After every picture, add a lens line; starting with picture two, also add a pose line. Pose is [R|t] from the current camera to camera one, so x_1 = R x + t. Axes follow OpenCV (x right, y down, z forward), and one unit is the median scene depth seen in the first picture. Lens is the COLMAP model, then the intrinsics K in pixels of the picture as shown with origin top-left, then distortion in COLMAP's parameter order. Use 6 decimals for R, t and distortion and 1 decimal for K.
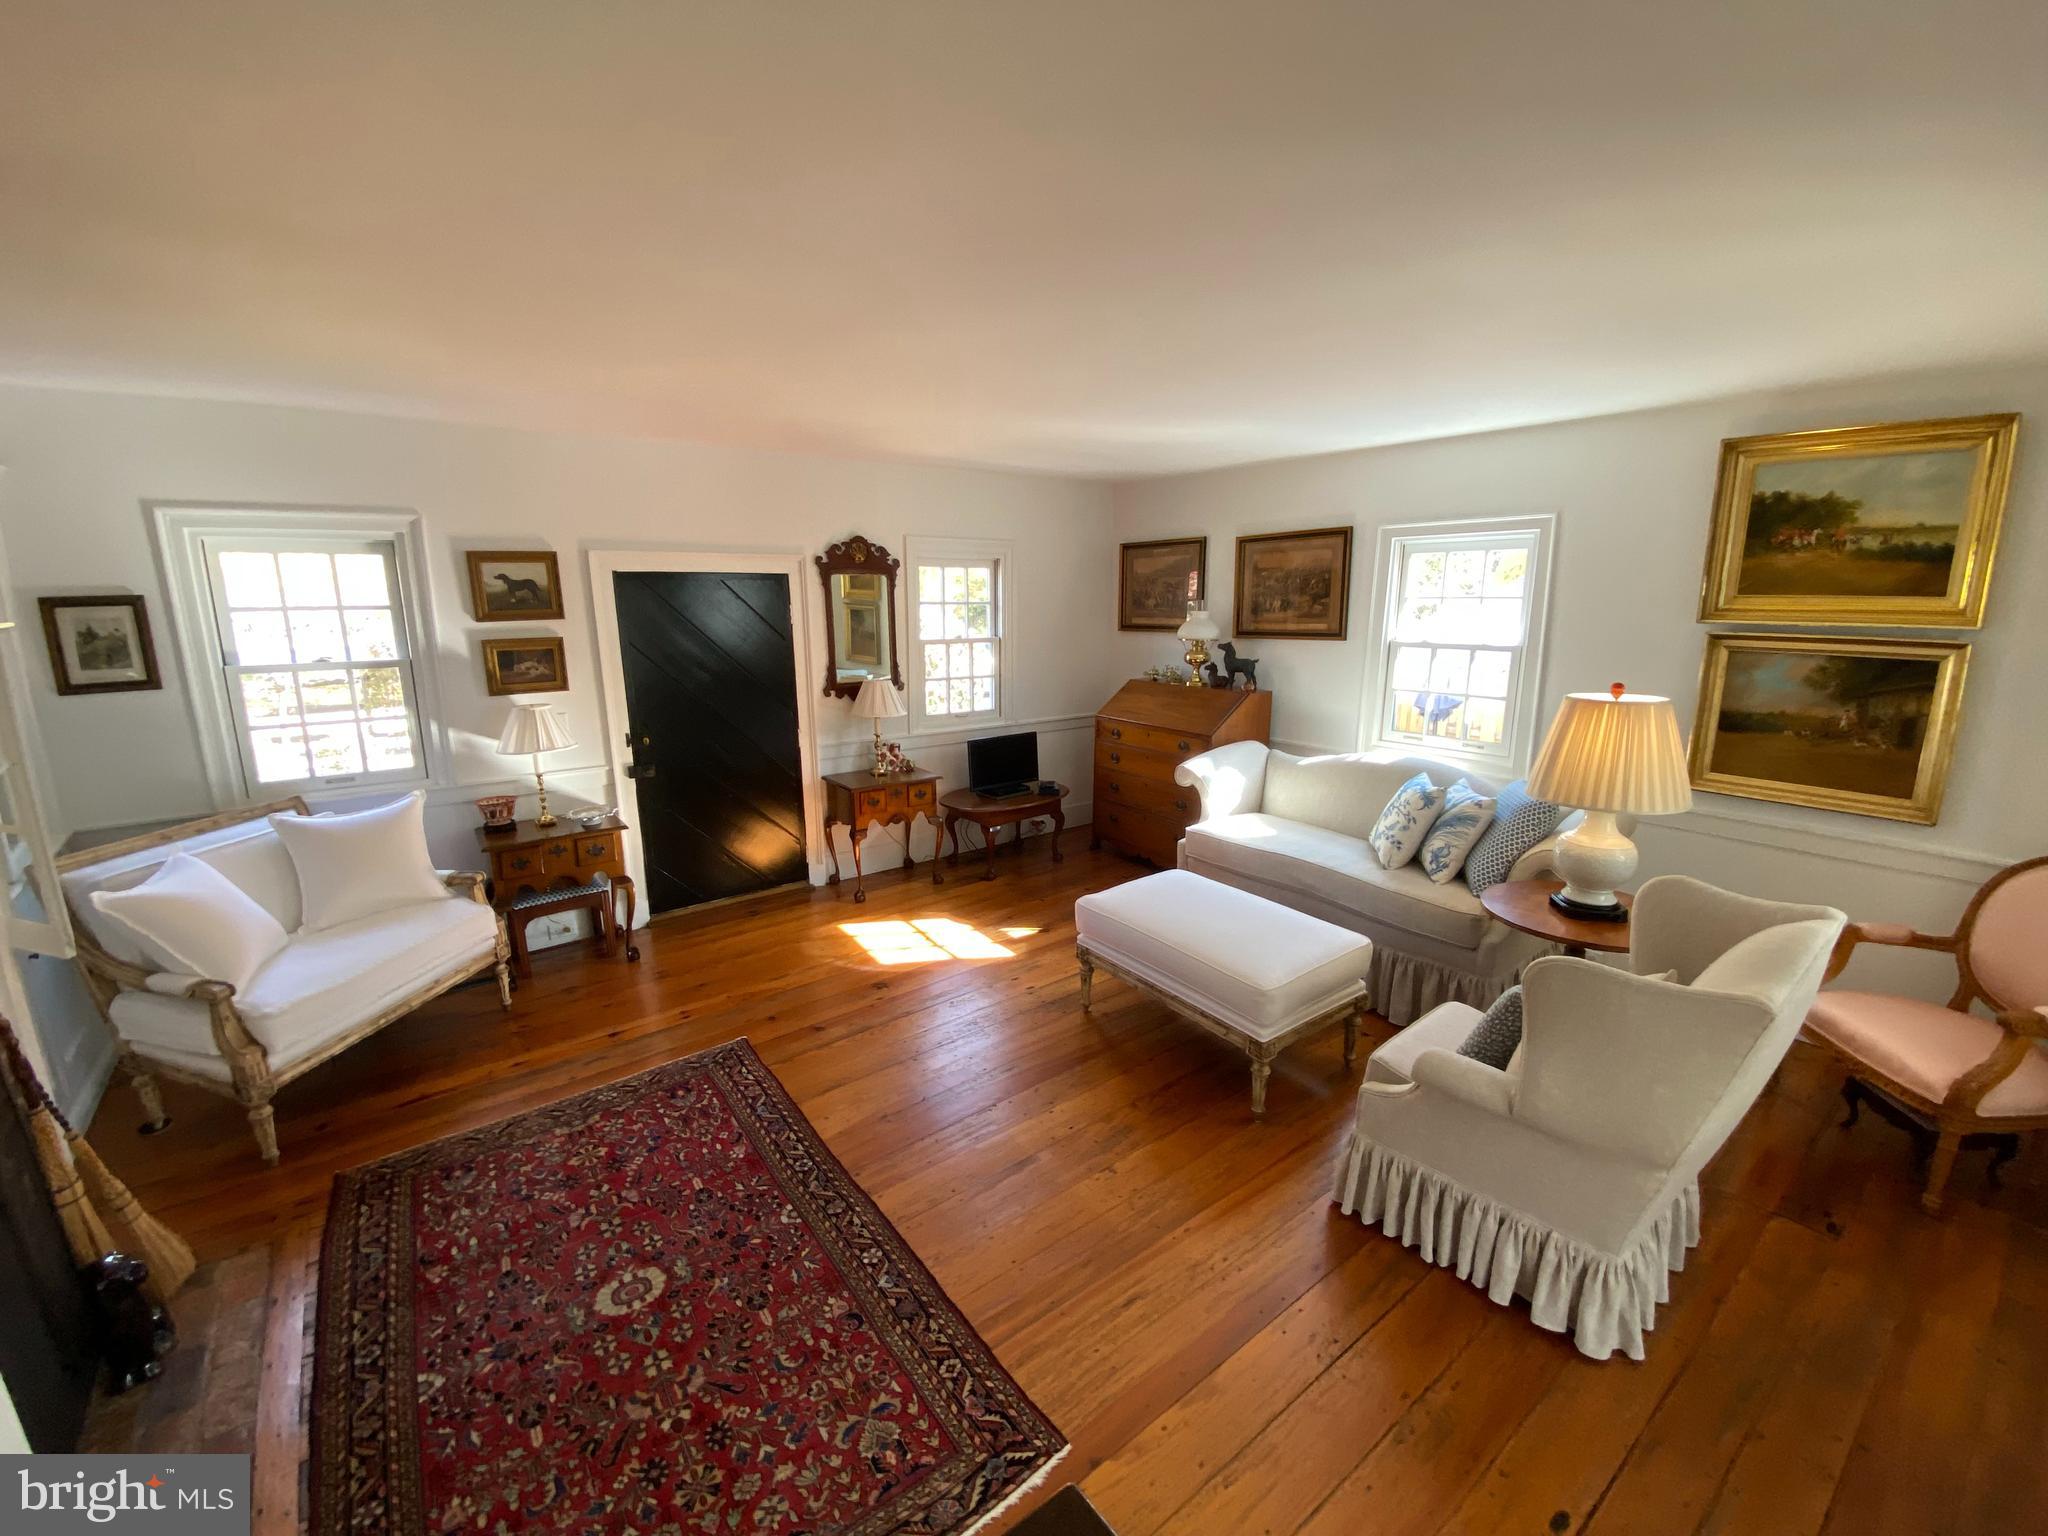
lens RADIAL K [[811.8, 0, 1016.0], [0, 811.8, 759.3], [0, 0, 1]] dist [0.019643, -0.019729]
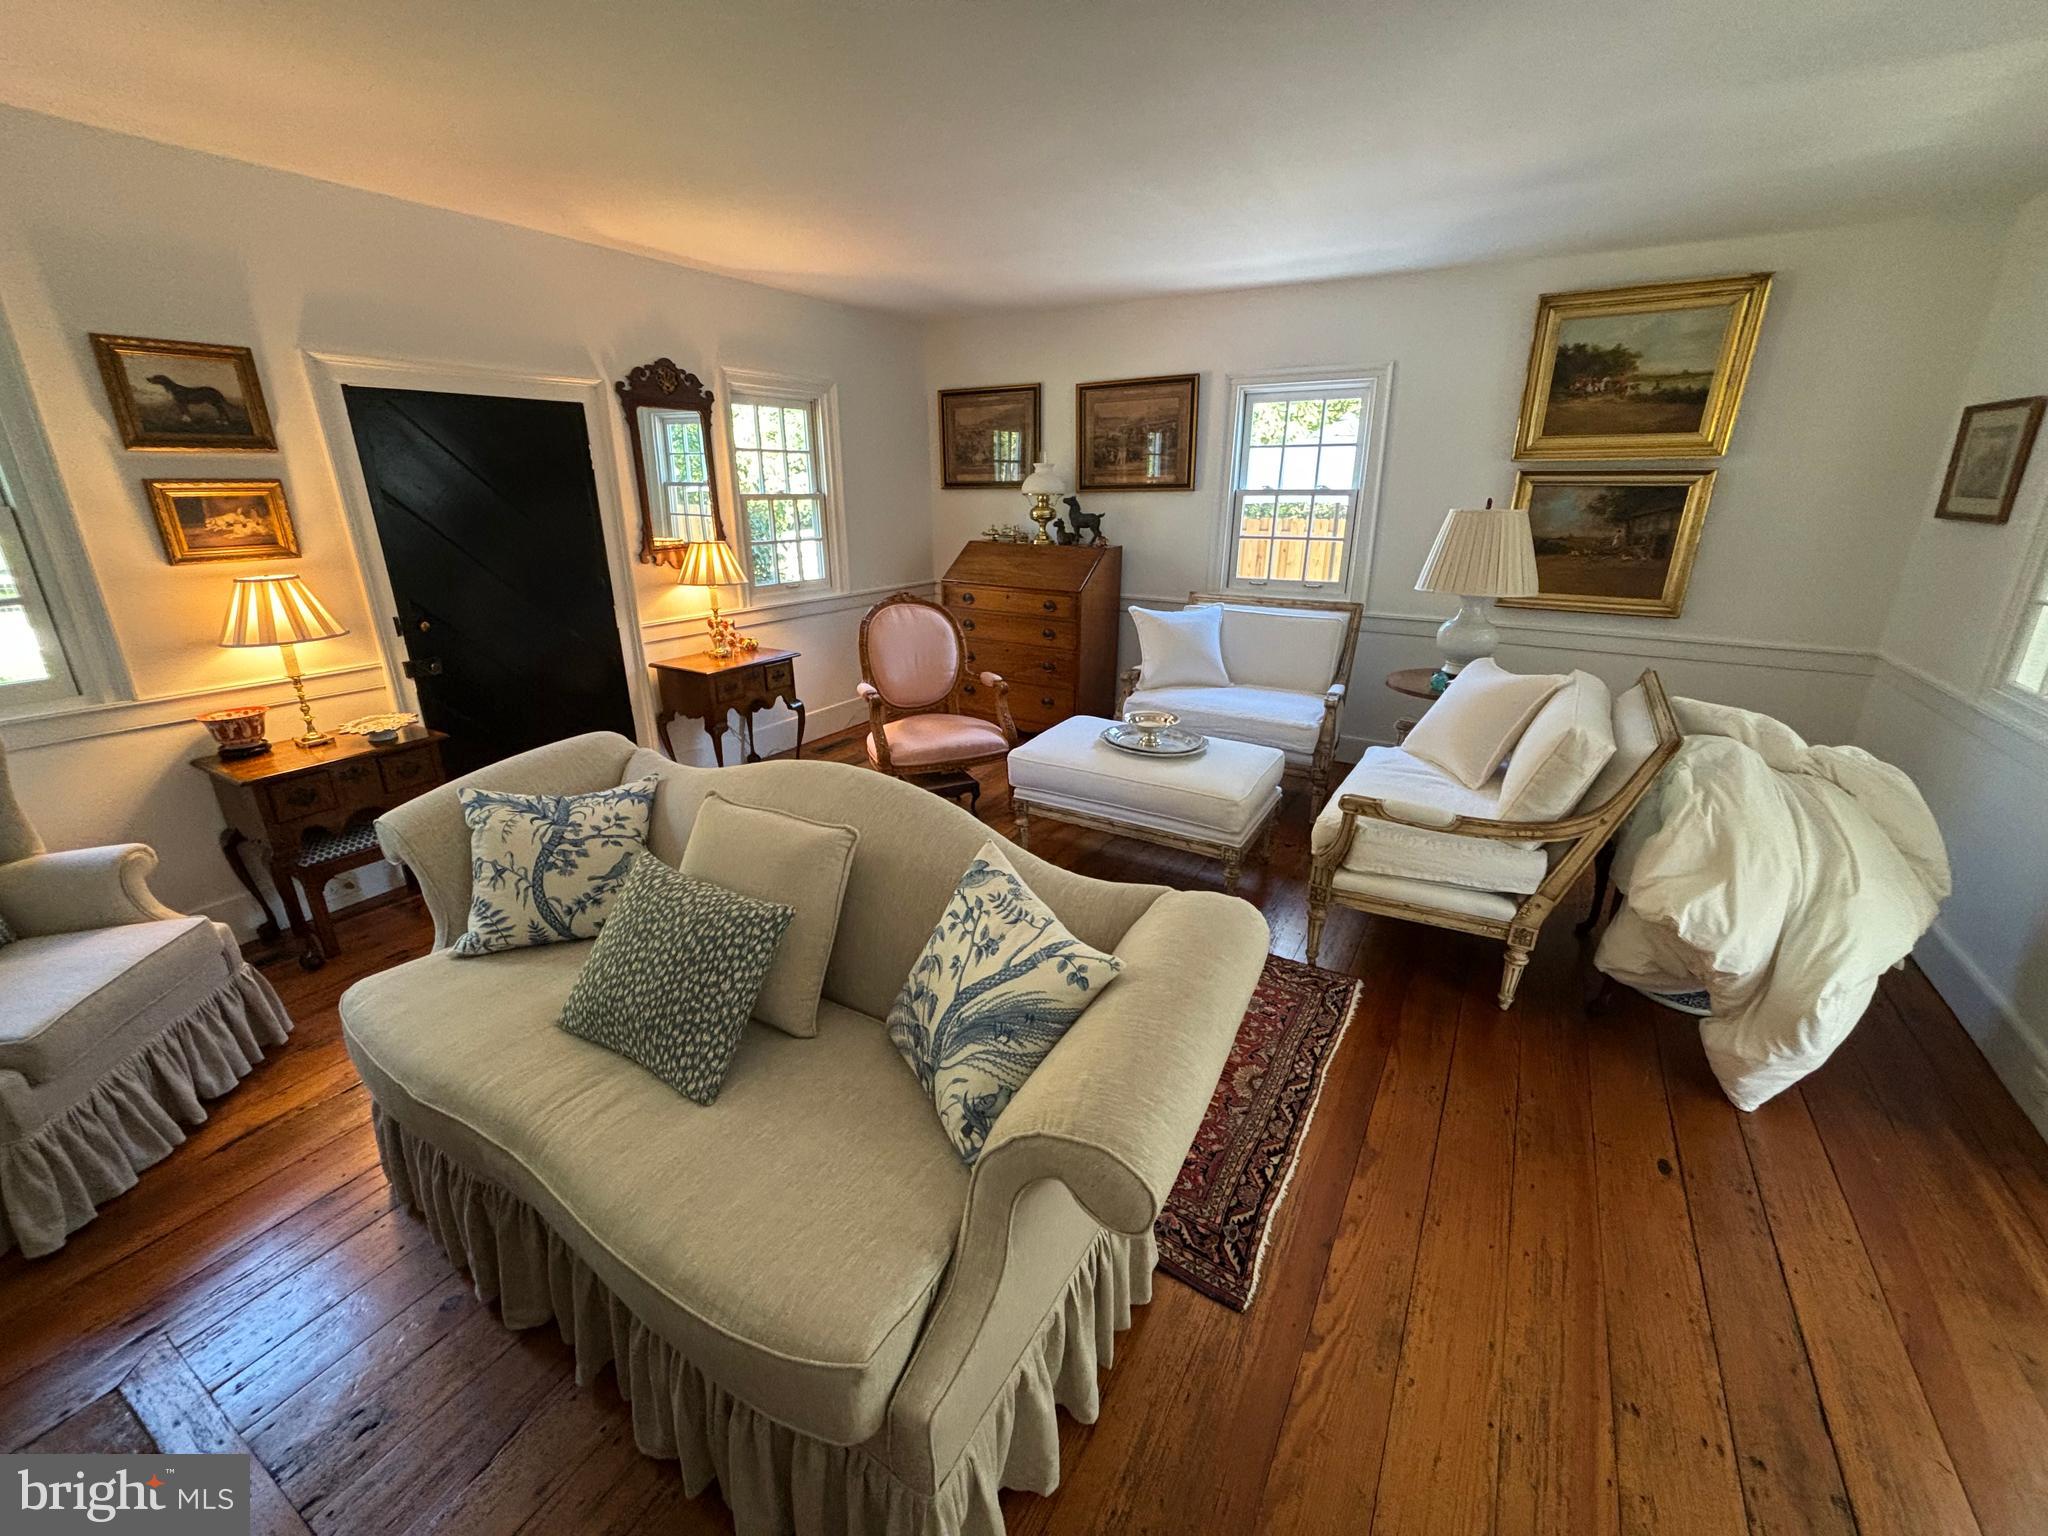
lens RADIAL K [[823.7, 0, 1018.4], [0, 823.7, 764.1], [0, 0, 1]] dist [0.001915, -0.000504]
pose [[0.928761, -0.118525, 0.351219, -0.262500], [0.071528, 0.986999, 0.143933, 0.036836], [-0.363712, -0.108558, 0.925164, 0.099064]]
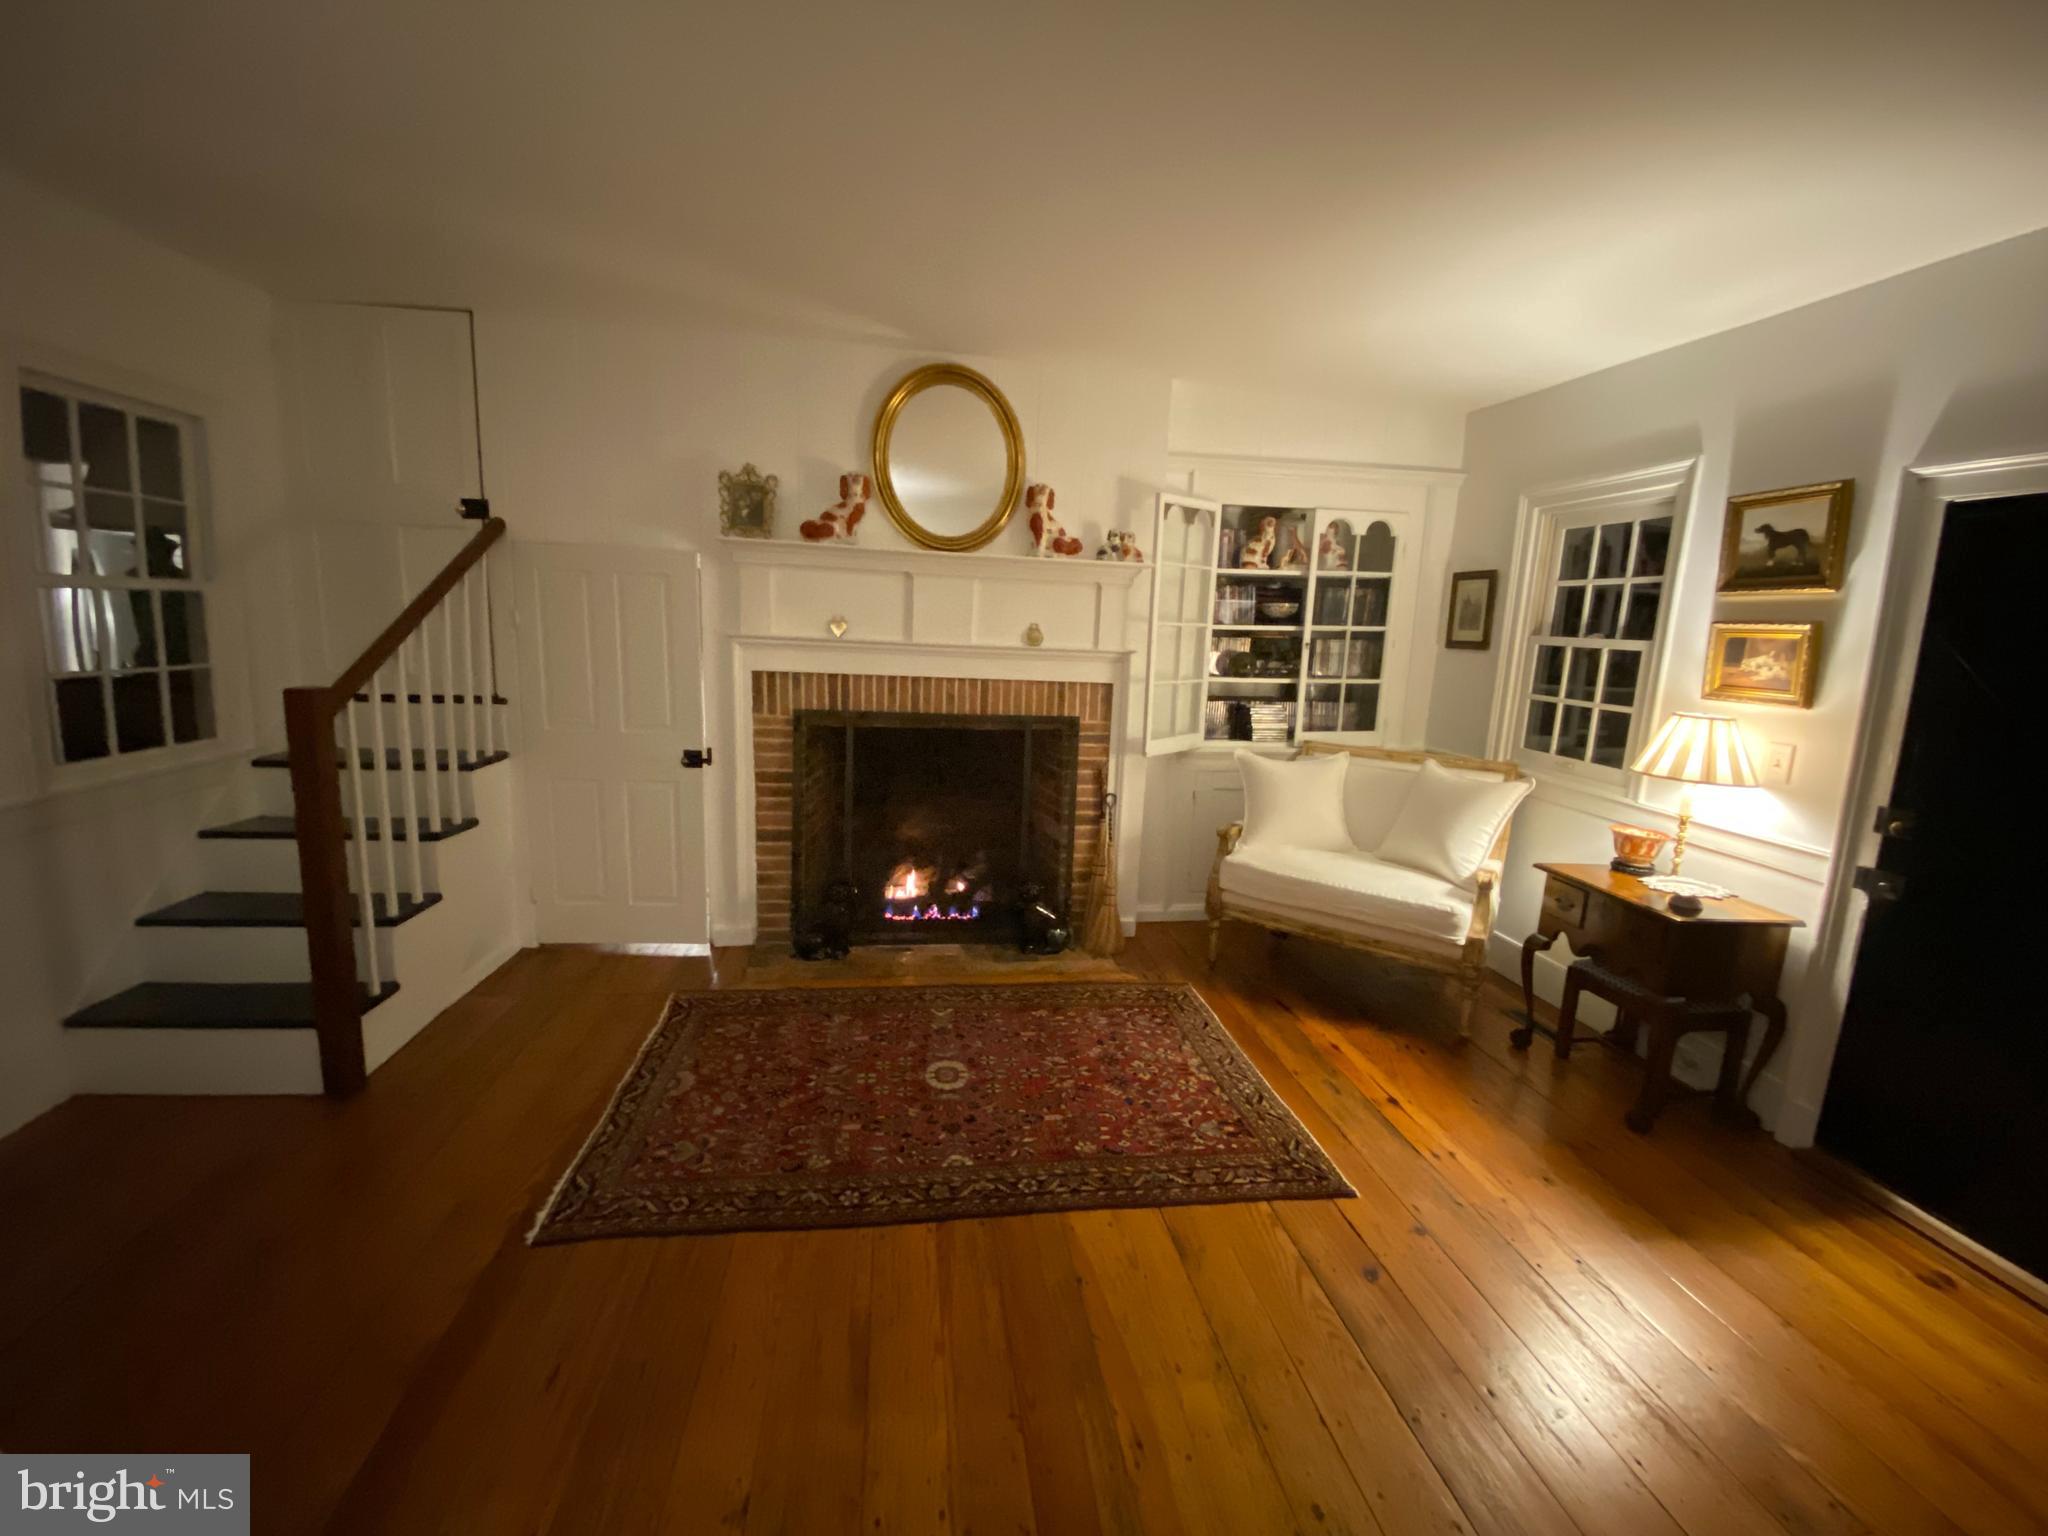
lens RADIAL K [[811.8, 0, 1016.0], [0, 811.8, 759.3], [0, 0, 1]] dist [0.019643, -0.019729]
pose [[-0.471255, 0.135047, -0.871597, 0.282164], [-0.221713, 0.938338, 0.265264, -0.086700], [0.853676, 0.318252, -0.412255, 0.822973]]
